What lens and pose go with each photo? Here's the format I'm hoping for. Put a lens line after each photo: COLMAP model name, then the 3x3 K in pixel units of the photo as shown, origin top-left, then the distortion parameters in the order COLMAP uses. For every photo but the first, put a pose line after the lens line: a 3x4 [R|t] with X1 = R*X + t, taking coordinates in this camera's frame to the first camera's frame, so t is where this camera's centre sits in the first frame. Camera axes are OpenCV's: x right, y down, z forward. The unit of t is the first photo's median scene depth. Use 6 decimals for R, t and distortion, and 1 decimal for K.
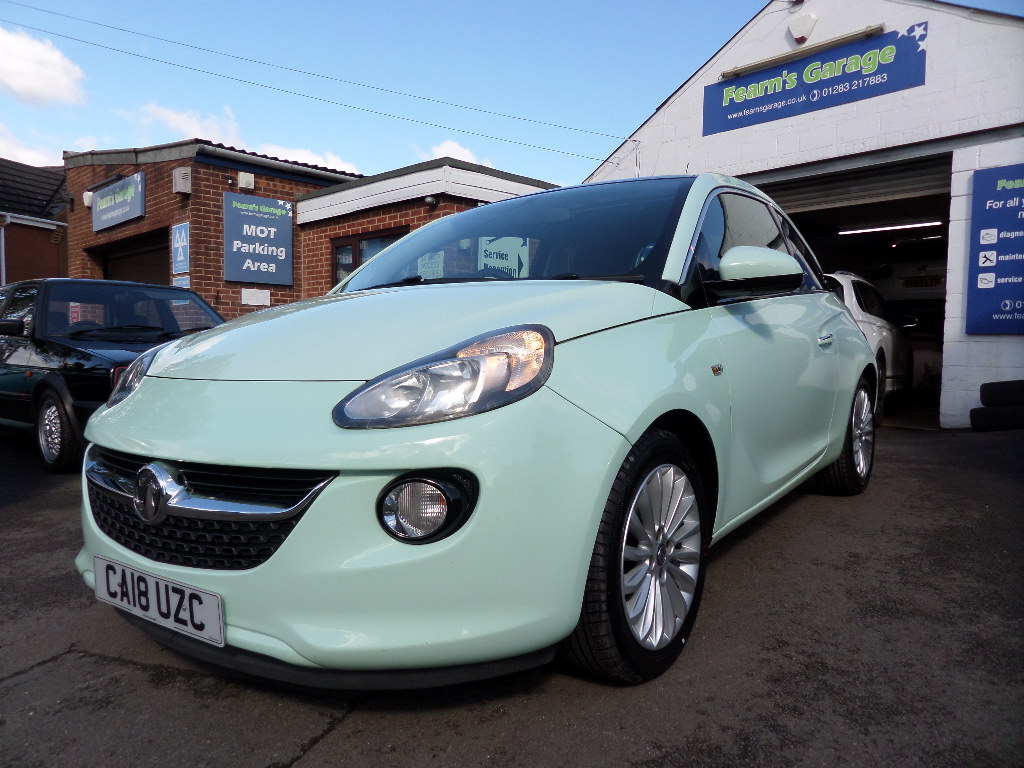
lens RADIAL K [[744.5, 0, 507.8], [0, 744.5, 386.8], [0, 0, 1]] dist [0.011785, 0.003967]
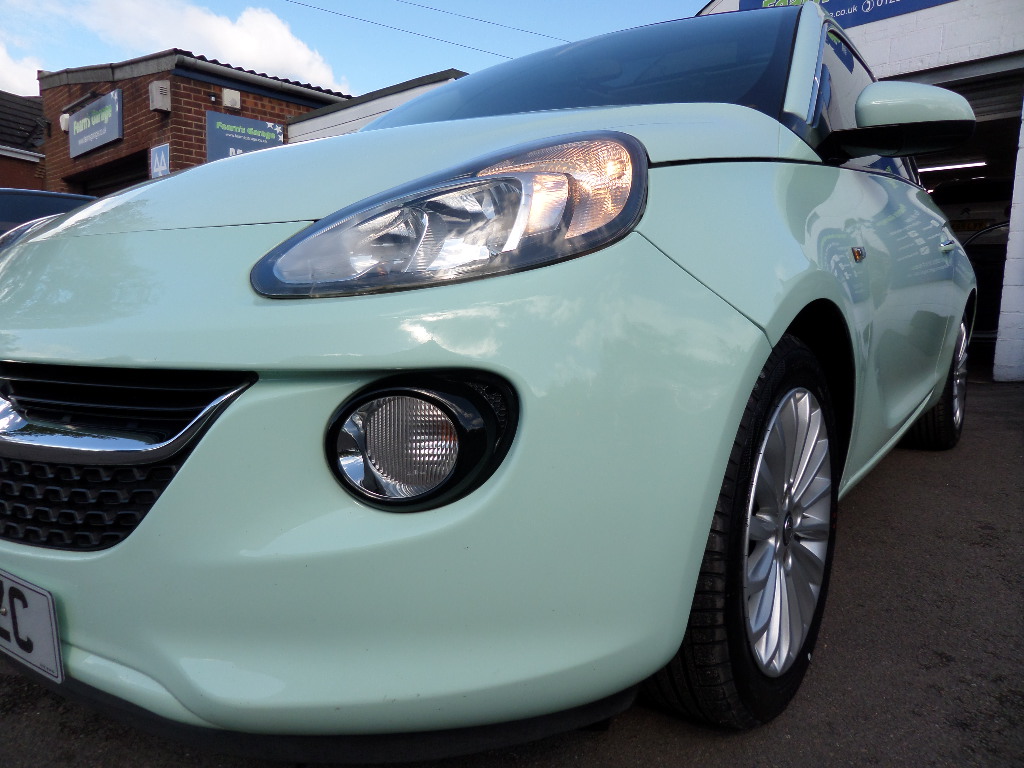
lens RADIAL K [[752.4, 0, 507.1], [0, 752.4, 385.4], [0, 0, 1]] dist [0.018997, -0.001597]
pose [[0.999868, 0.015758, -0.003867, -0.007781], [-0.015497, 0.998072, 0.060099, 0.014909], [0.004806, -0.060031, 0.998185, 0.079773]]
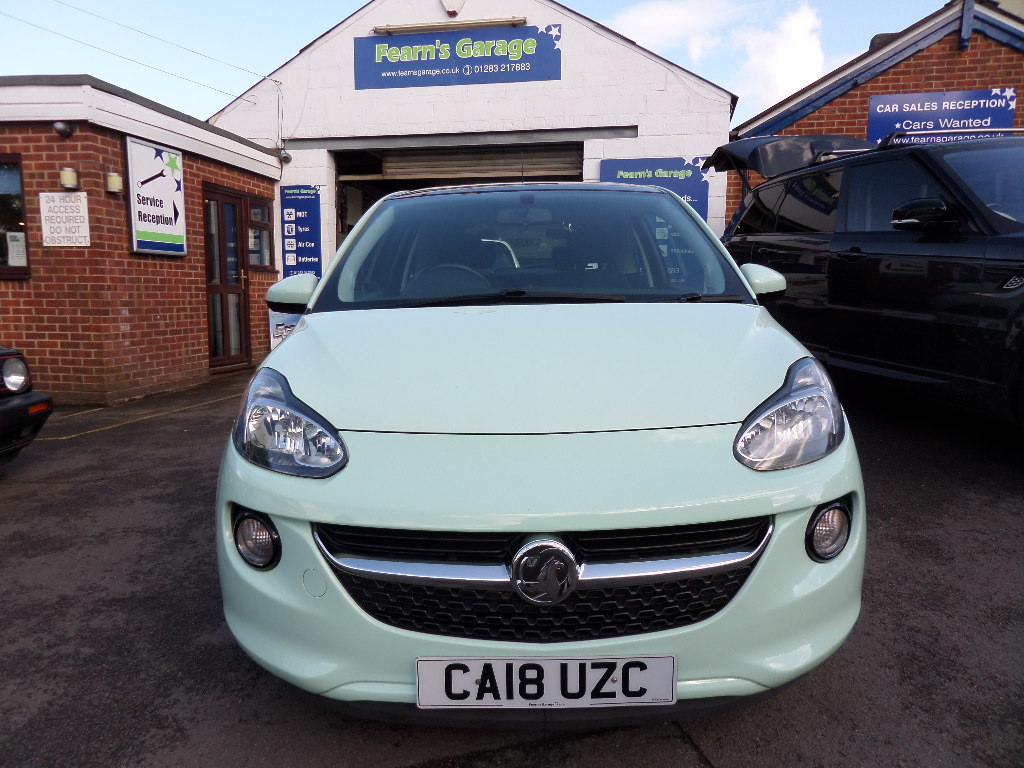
lens RADIAL K [[730.2, 0, 533.1], [0, 730.2, 384.8], [0, 0, 1]] dist [0.036926, 0.002833]
pose [[0.810101, -0.088992, 0.579497, -0.196515], [0.041987, 0.994681, 0.094056, -0.034085], [-0.584785, -0.051864, 0.809529, 0.058374]]
